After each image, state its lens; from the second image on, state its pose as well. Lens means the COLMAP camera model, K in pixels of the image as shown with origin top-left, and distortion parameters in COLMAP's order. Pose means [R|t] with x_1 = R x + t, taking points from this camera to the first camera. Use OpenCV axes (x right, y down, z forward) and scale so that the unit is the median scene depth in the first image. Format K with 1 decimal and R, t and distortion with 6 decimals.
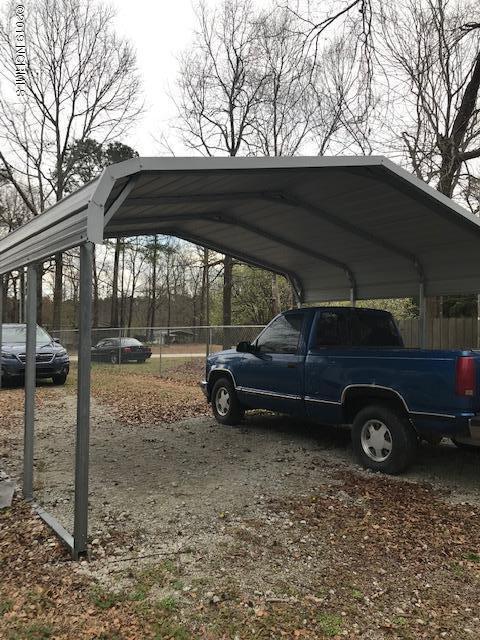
lens RADIAL K [[514.1, 0, 240.0], [0, 514.1, 319.5], [0, 0, 1]] dist [0.016356, -0.032639]
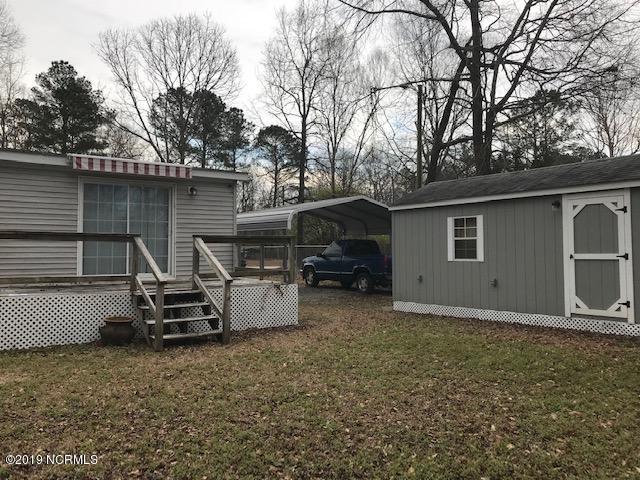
lens RADIAL K [[514.1, 0, 316.6], [0, 514.1, 239.6], [0, 0, 1]] dist [0.016356, -0.032639]
pose [[0.999645, 0.000559, 0.026628, -0.018139], [-0.000689, 0.999988, 0.004878, -0.008775], [-0.026625, -0.004895, 0.999634, -0.386260]]
